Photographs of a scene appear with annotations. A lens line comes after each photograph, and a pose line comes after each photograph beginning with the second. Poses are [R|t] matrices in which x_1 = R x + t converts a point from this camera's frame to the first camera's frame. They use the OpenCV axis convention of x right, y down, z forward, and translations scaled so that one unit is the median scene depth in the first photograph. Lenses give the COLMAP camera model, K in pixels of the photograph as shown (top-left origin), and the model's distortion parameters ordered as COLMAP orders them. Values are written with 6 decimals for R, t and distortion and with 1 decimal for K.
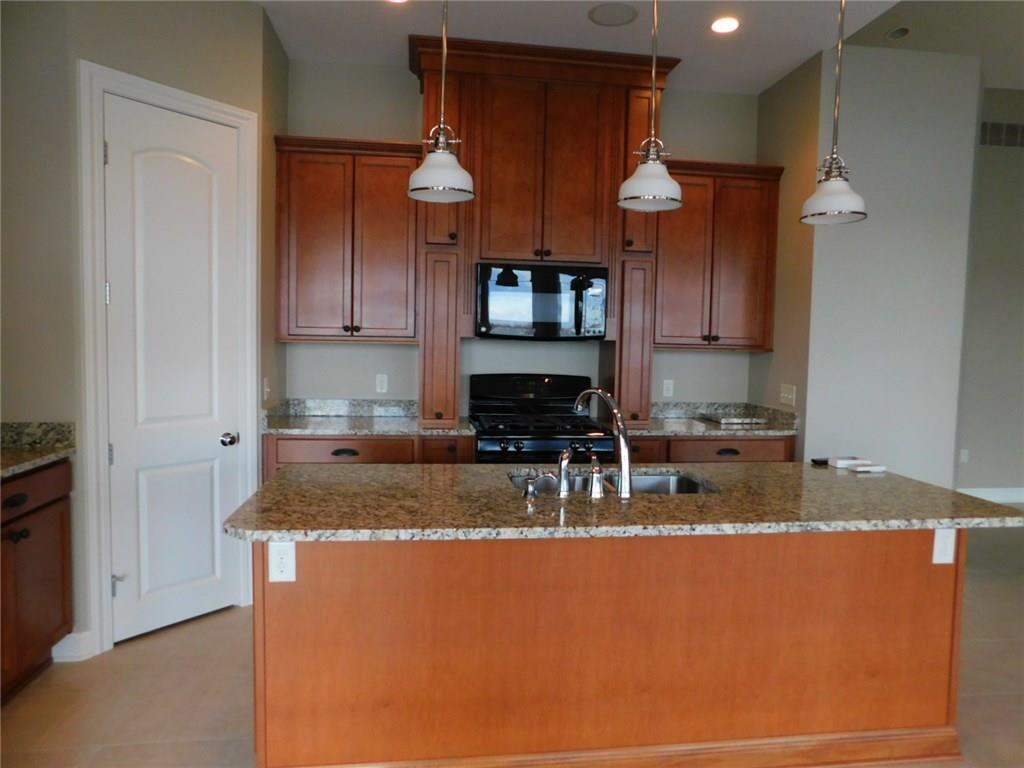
lens RADIAL K [[677.8, 0, 514.6], [0, 677.8, 382.7], [0, 0, 1]] dist [-0.066290, 0.057514]
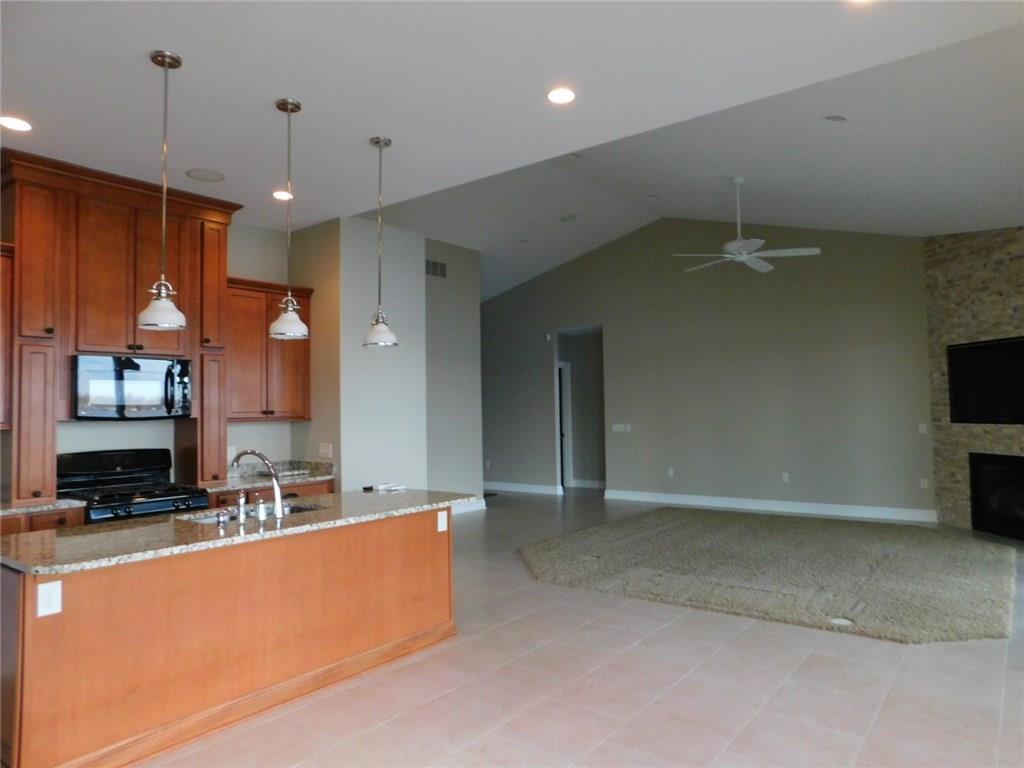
lens RADIAL K [[677.8, 0, 514.6], [0, 677.8, 382.7], [0, 0, 1]] dist [-0.066290, 0.057514]
pose [[0.717005, -0.009083, 0.697009, -0.314924], [0.078022, 0.994678, -0.067299, 0.002664], [-0.692688, 0.102636, 0.713897, -0.317492]]
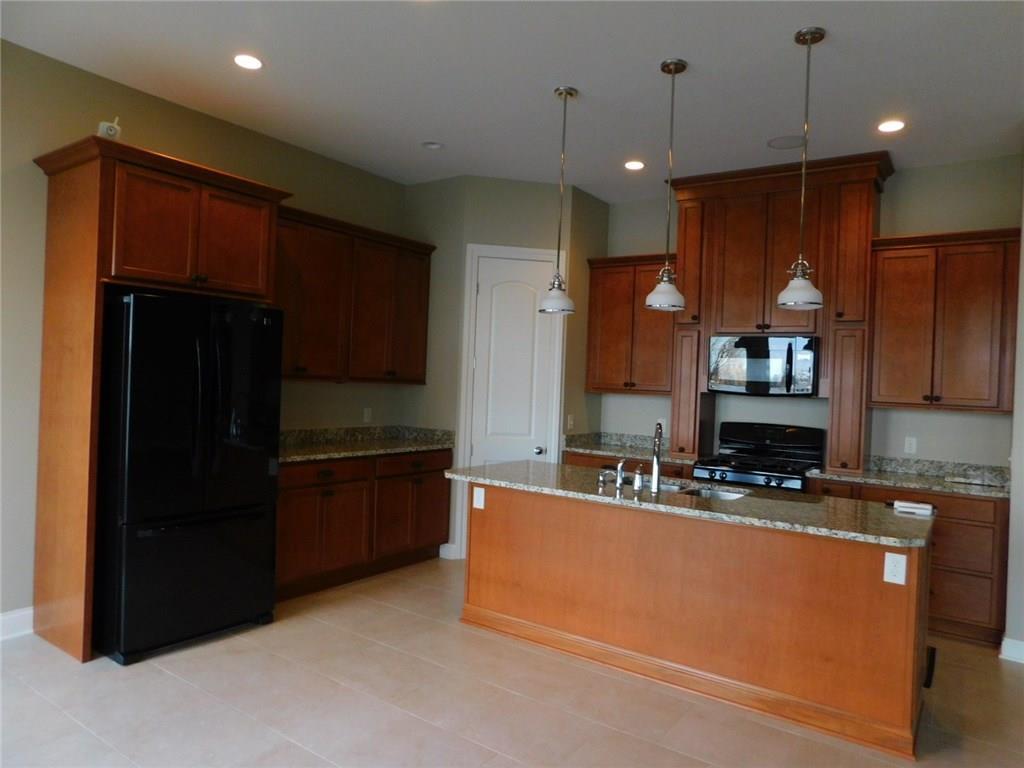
lens RADIAL K [[677.8, 0, 514.6], [0, 677.8, 382.7], [0, 0, 1]] dist [-0.066290, 0.057514]
pose [[0.729359, 0.010718, -0.684047, 0.587404], [-0.070221, 0.995769, -0.059270, 0.019286], [0.680518, 0.091264, 0.727026, -0.225943]]
